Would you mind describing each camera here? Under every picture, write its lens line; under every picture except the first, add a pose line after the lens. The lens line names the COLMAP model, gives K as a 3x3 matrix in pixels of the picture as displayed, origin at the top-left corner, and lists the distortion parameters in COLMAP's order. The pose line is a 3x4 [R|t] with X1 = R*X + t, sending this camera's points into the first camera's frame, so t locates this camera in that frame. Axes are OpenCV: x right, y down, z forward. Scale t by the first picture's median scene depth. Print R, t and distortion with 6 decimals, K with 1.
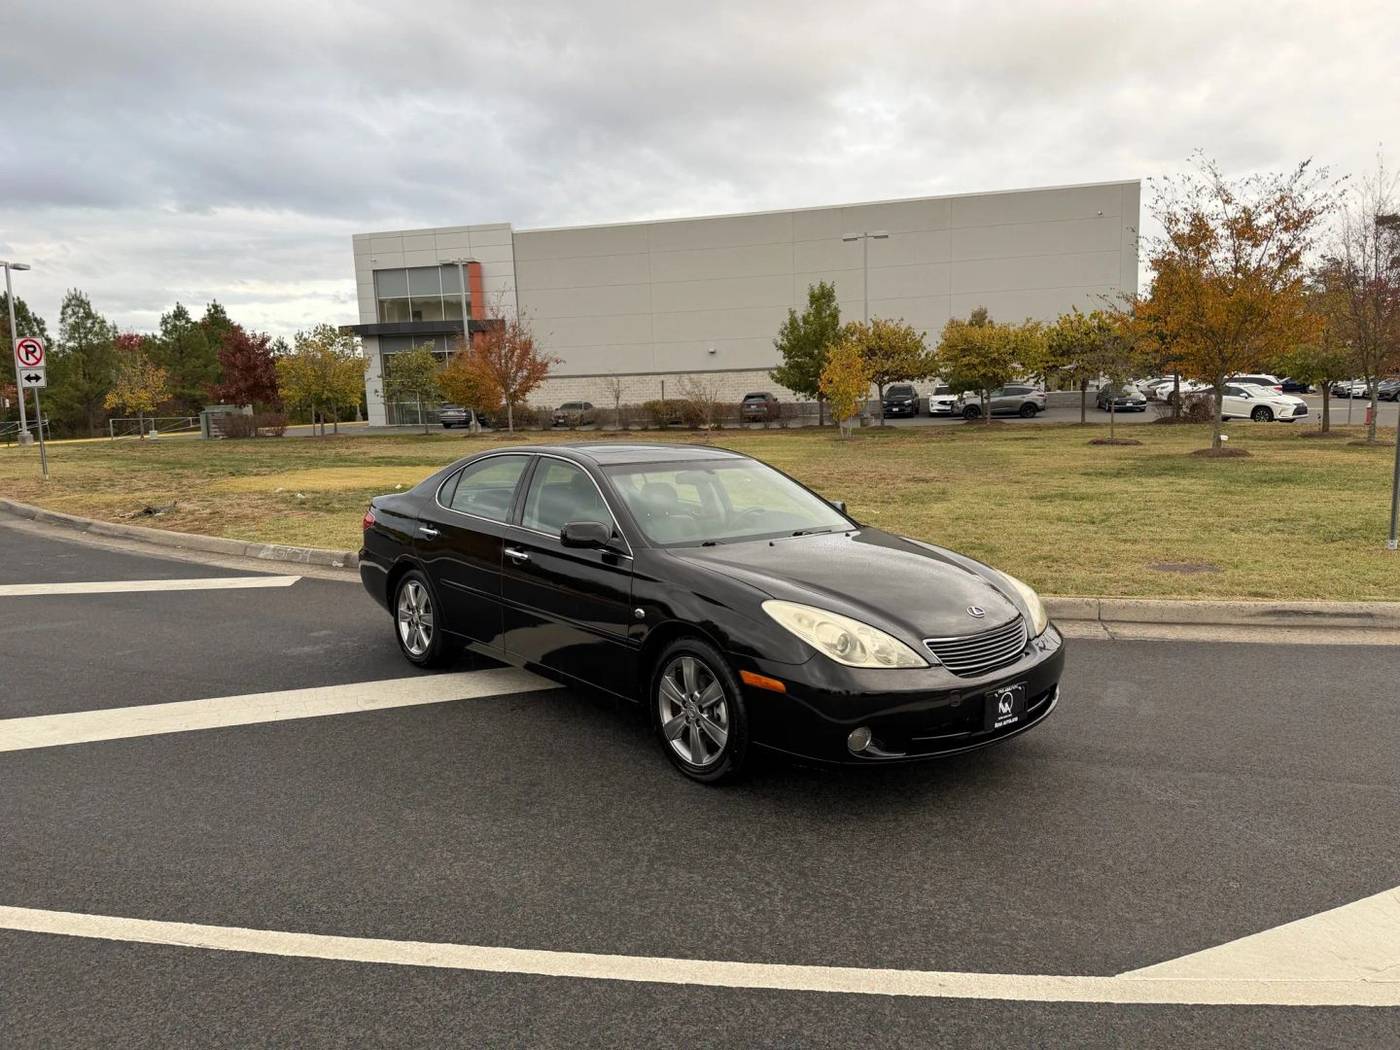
lens RADIAL K [[1080.8, 0, 723.7], [0, 1080.8, 557.1], [0, 0, 1]] dist [0.037618, -0.054257]
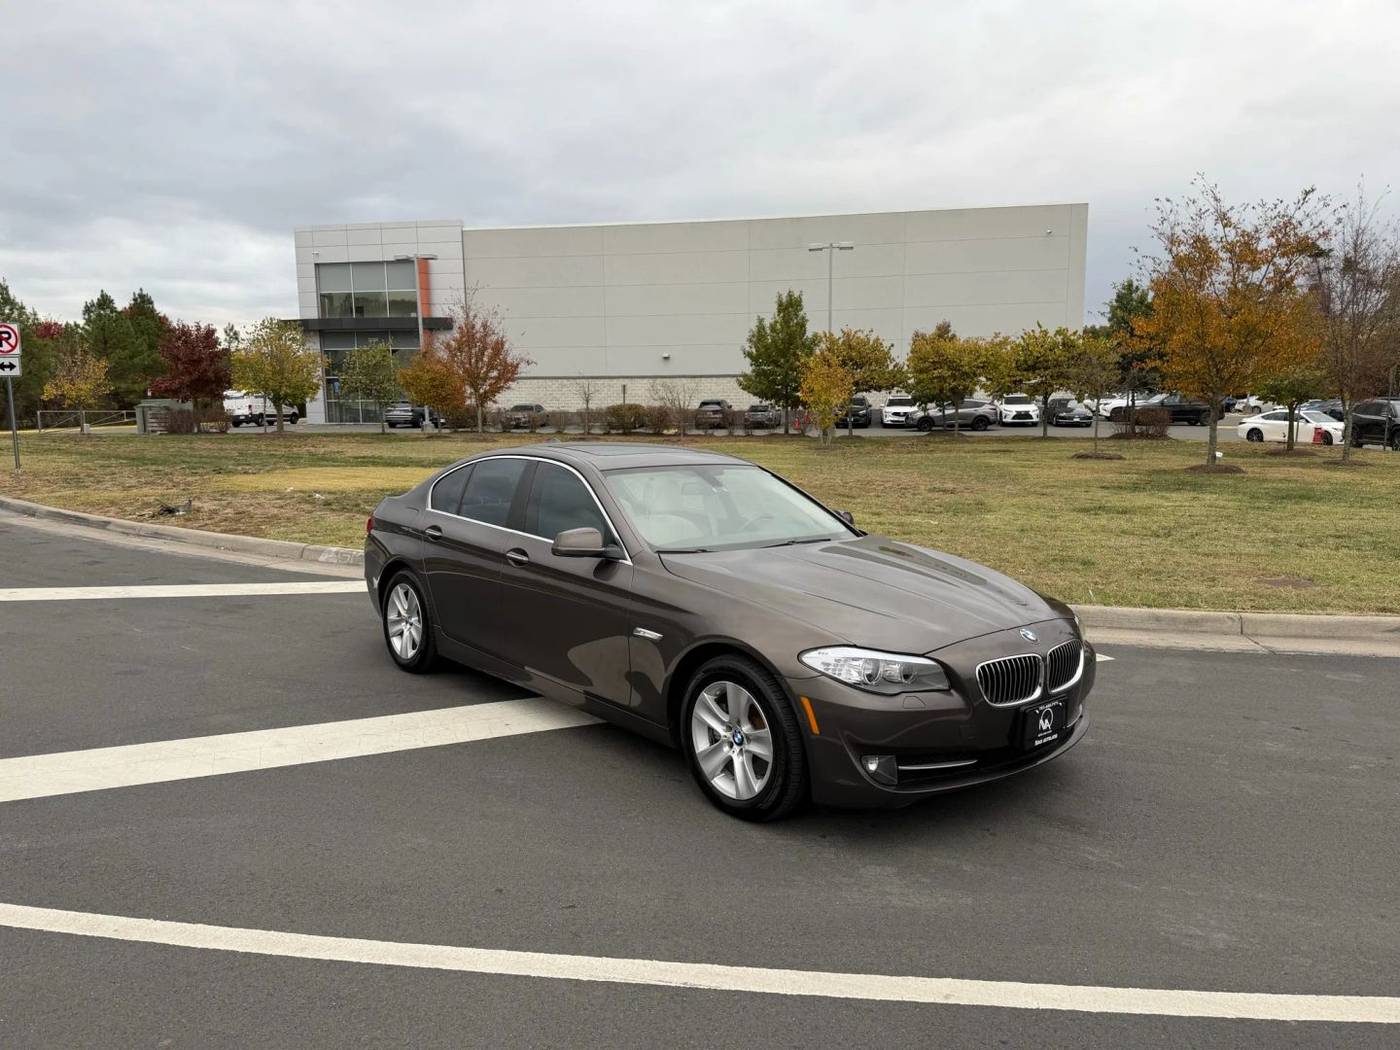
lens RADIAL K [[1080.8, 0, 723.0], [0, 1080.8, 560.3], [0, 0, 1]] dist [0.037618, -0.054257]
pose [[0.996683, 0.011878, 0.080516, -0.049216], [-0.011660, 0.999927, -0.003182, -0.000417], [-0.080548, 0.002232, 0.996748, 0.006122]]
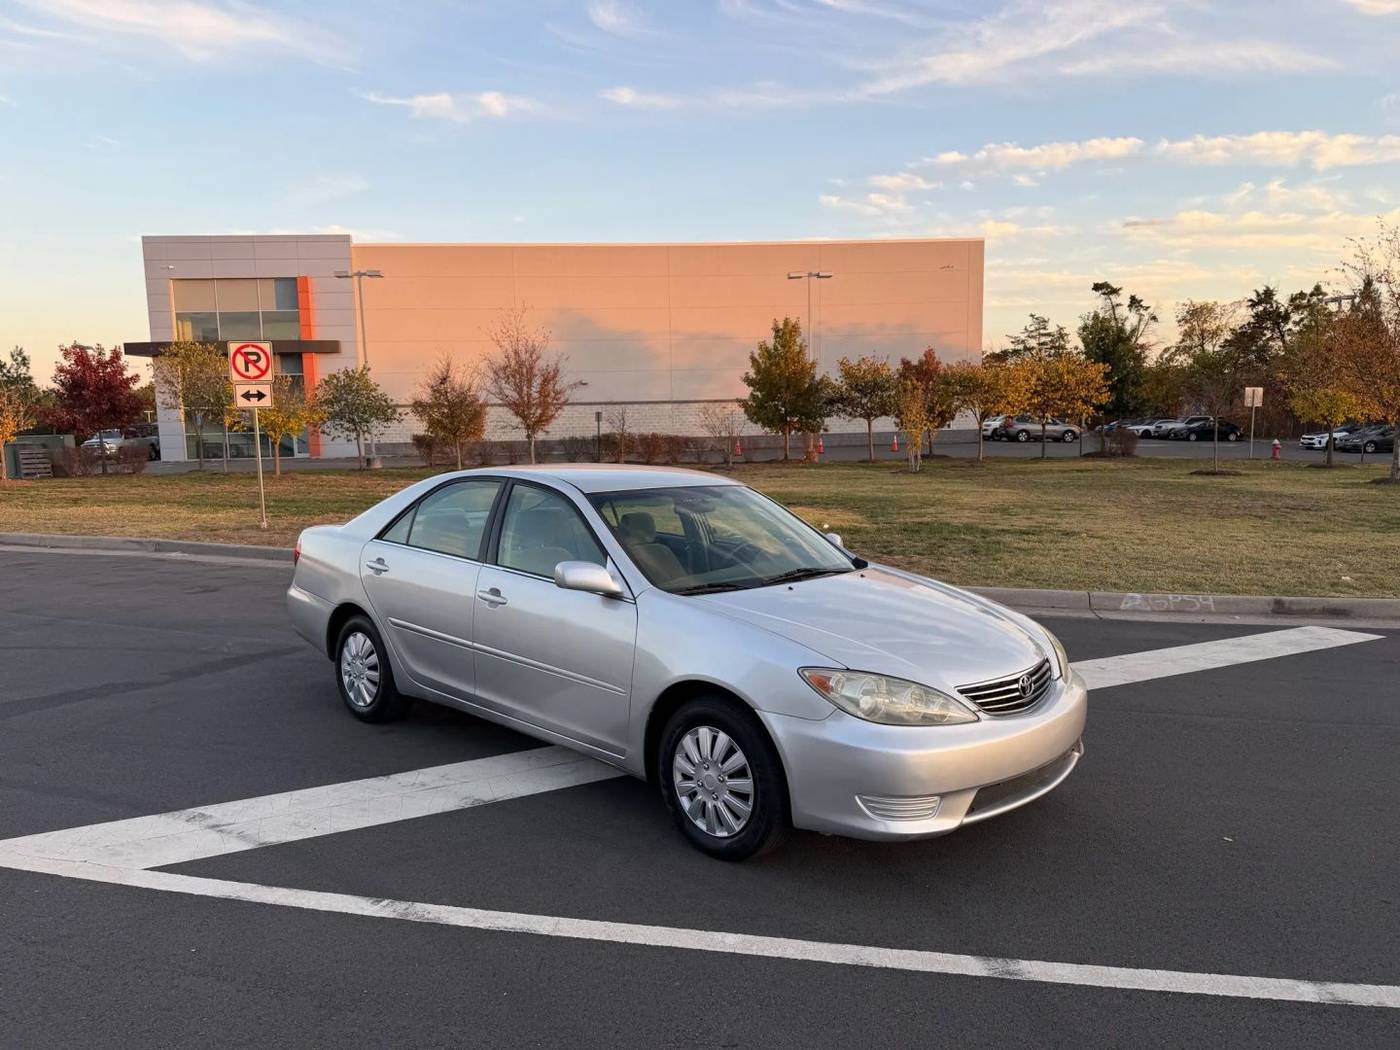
lens RADIAL K [[1080.8, 0, 709.8], [0, 1080.8, 519.5], [0, 0, 1]] dist [0.037618, -0.054257]
pose [[0.936560, -0.019958, 0.349938, -0.329250], [0.043362, 0.997306, -0.059171, -0.011485], [-0.347814, 0.070592, 0.934902, 0.105795]]
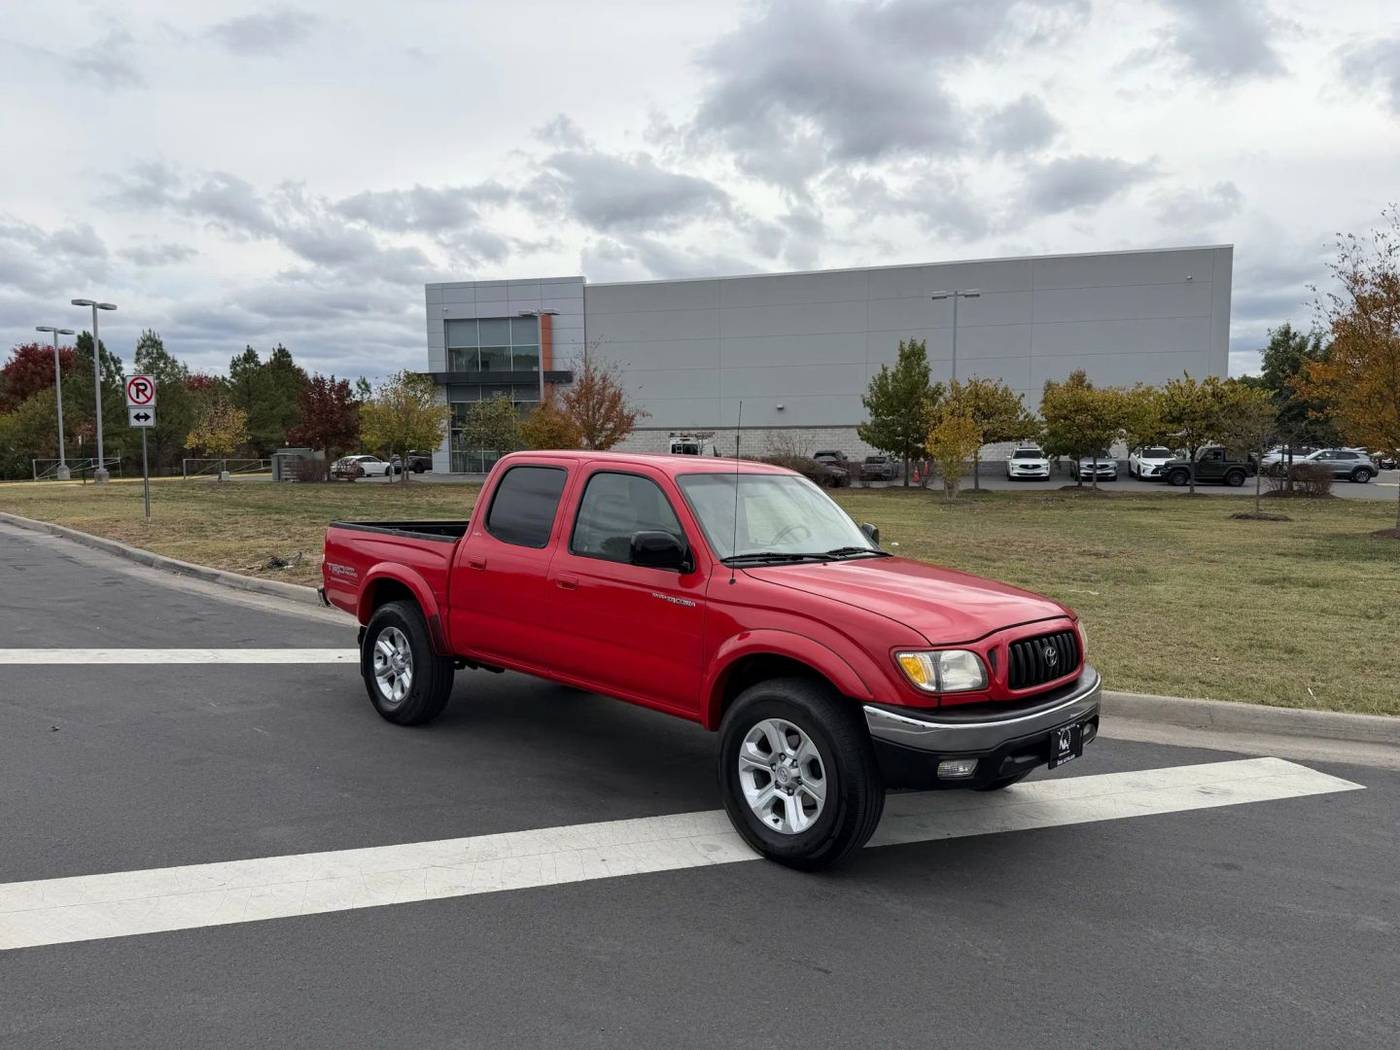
lens RADIAL K [[1080.8, 0, 694.3], [0, 1080.8, 546.7], [0, 0, 1]] dist [0.037618, -0.054257]
pose [[0.998293, 0.033058, -0.048151, -0.052041], [-0.035850, 0.997654, -0.058314, -0.006026], [0.046110, 0.059941, 0.997136, 0.036559]]
